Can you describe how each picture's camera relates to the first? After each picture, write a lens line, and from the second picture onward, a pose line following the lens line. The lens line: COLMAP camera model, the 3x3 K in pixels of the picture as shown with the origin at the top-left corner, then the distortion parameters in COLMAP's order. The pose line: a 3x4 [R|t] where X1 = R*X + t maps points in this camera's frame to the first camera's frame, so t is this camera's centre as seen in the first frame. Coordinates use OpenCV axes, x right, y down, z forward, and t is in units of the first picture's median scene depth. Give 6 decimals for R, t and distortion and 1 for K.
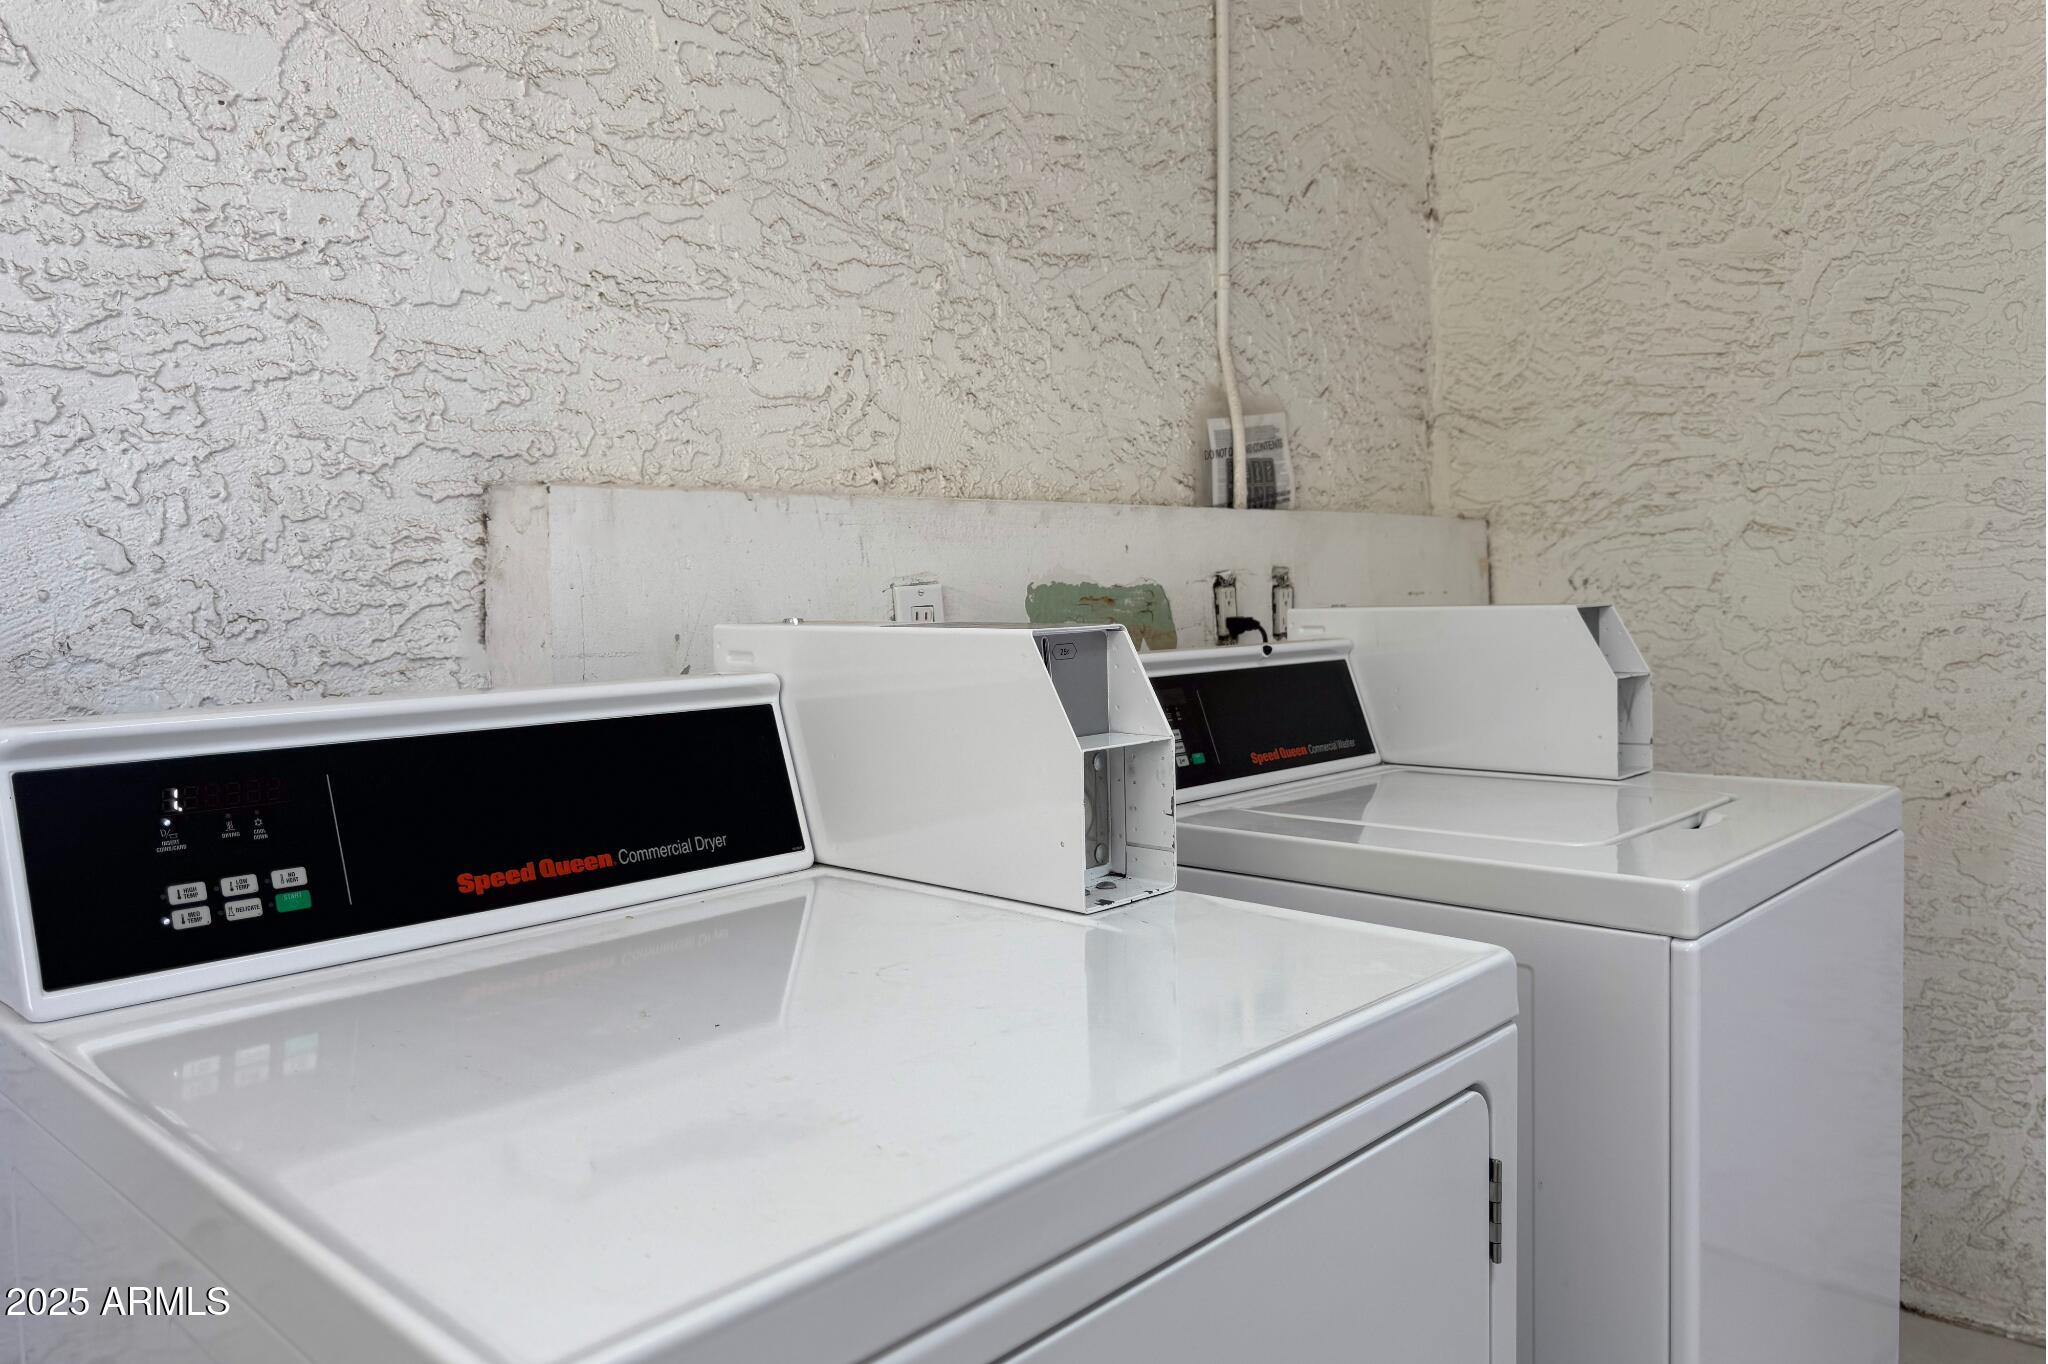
lens RADIAL K [[1428.2, 0, 1024.0], [0, 1428.2, 682.0], [0, 0, 1]] dist [0.092379, -0.134142]
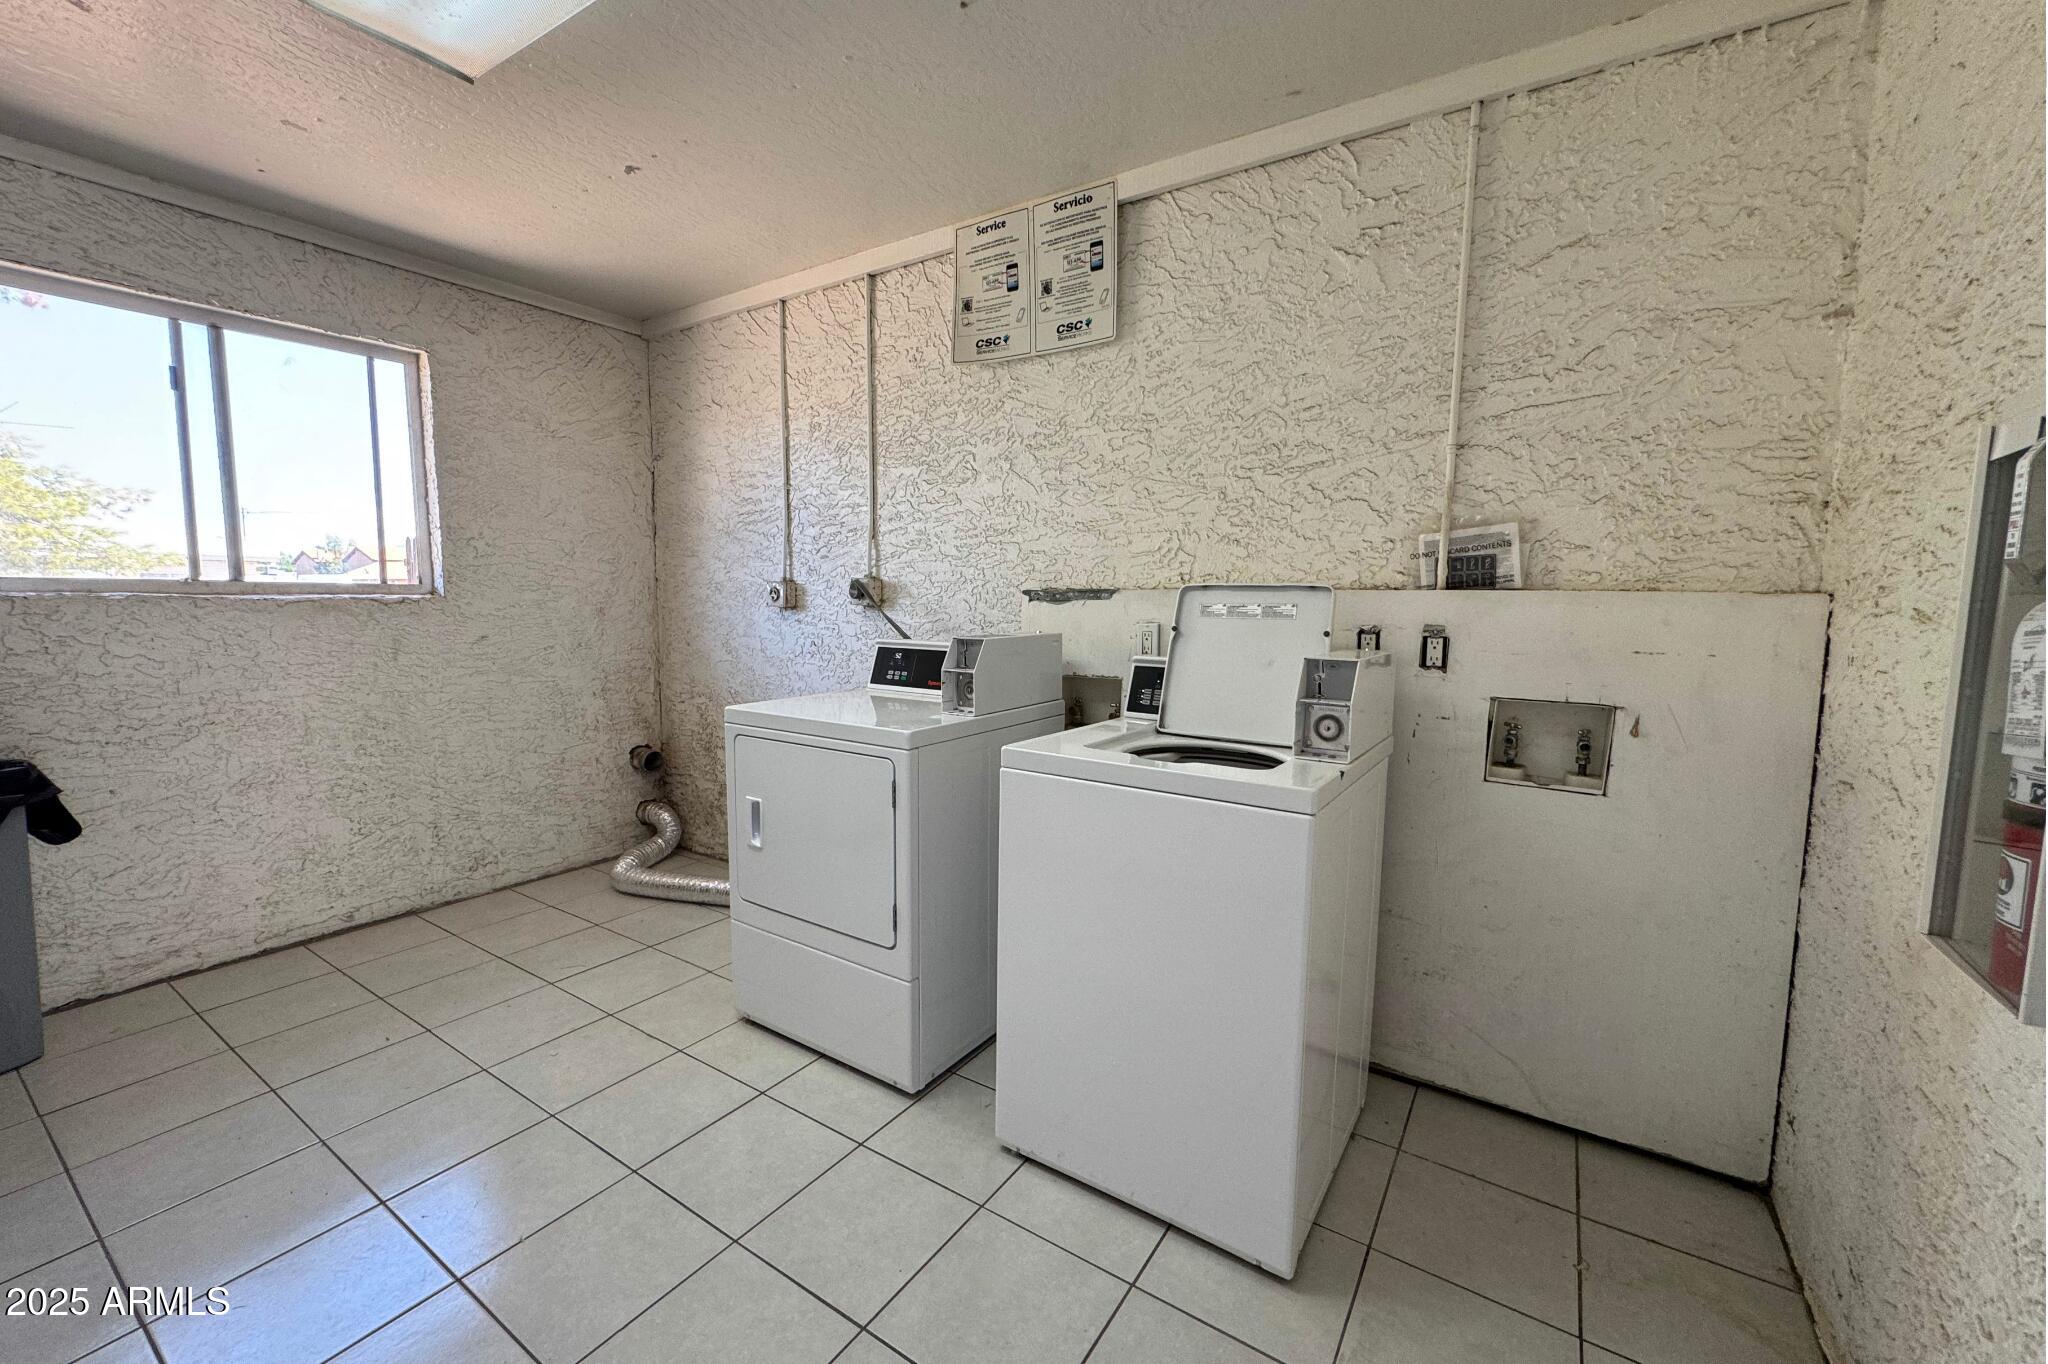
lens RADIAL K [[834.4, 0, 1030.0], [0, 834.4, 689.1], [0, 0, 1]] dist [-0.003068, -0.000451]
pose [[0.169267, 0.137271, -0.975964, 1.151084], [-0.078642, 0.988977, 0.125462, -0.101240], [0.982428, 0.055515, 0.178196, 0.425067]]
